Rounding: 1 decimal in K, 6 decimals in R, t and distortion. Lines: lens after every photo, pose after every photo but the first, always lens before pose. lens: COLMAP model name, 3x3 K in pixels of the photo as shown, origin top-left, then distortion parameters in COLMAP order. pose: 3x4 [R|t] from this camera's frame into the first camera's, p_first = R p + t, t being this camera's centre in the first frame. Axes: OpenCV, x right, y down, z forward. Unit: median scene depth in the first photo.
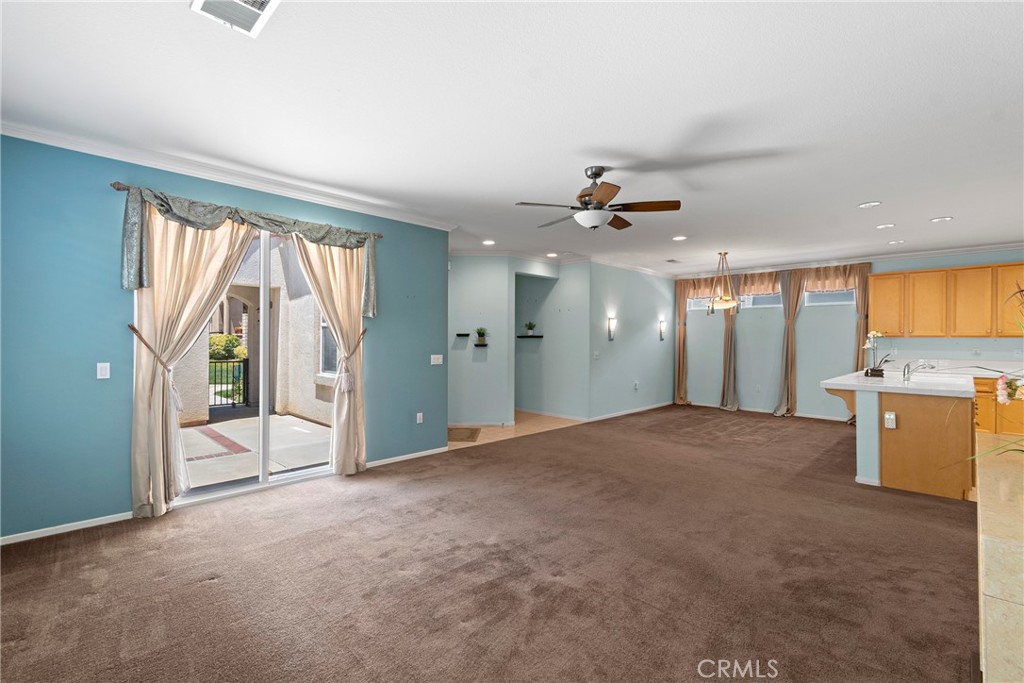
lens RADIAL K [[445.4, 0, 512.9], [0, 445.4, 342.4], [0, 0, 1]] dist [0.001747, -0.000667]
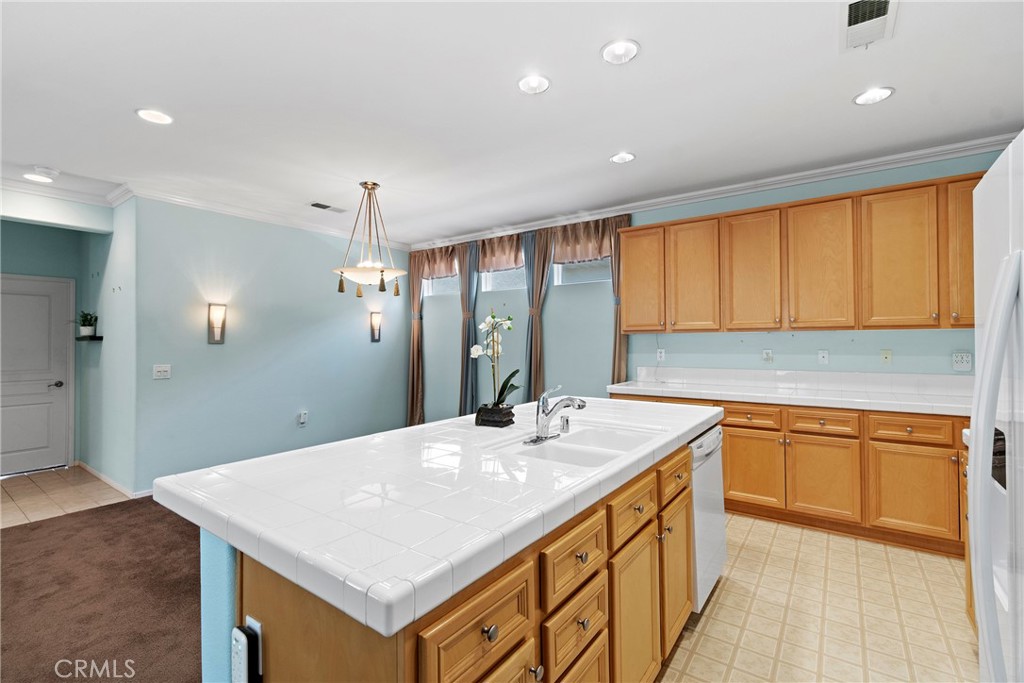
lens RADIAL K [[445.4, 0, 508.5], [0, 445.4, 334.8], [0, 0, 1]] dist [0.001747, -0.000667]
pose [[0.985789, -0.009411, 0.167723, 0.523532], [0.013074, 0.999699, -0.020744, 0.001709], [-0.167477, 0.022642, 0.985616, 0.409525]]
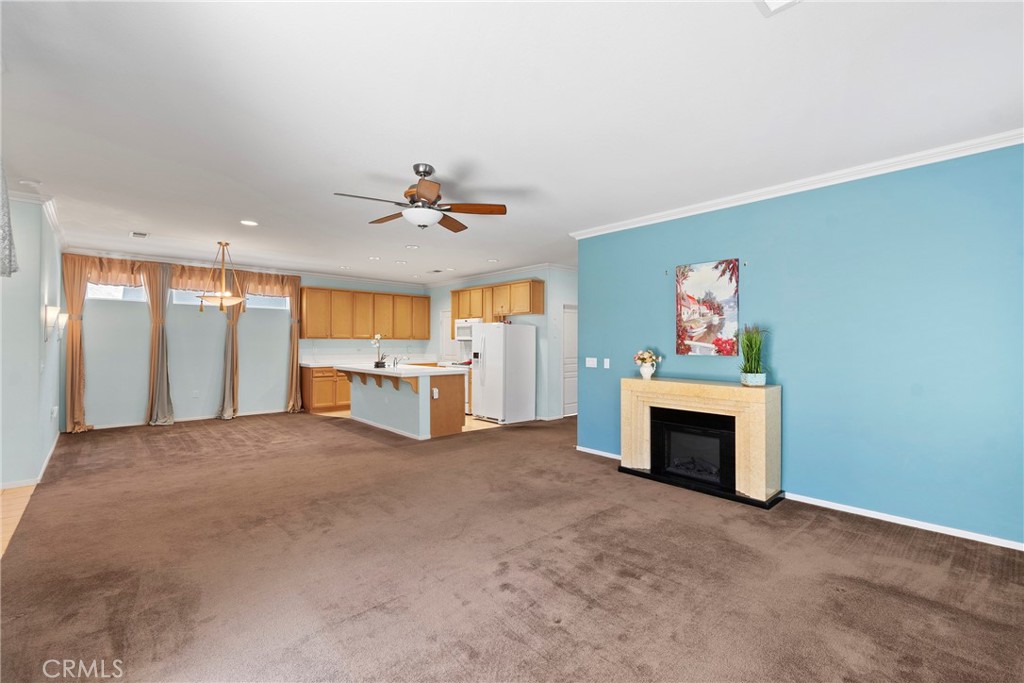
lens RADIAL K [[445.4, 0, 513.4], [0, 445.4, 340.2], [0, 0, 1]] dist [0.001747, -0.000667]
pose [[0.055728, 0.000688, 0.998446, -0.368422], [0.003177, 0.999995, -0.000866, -0.003366], [-0.998441, 0.003220, 0.055725, 0.354287]]
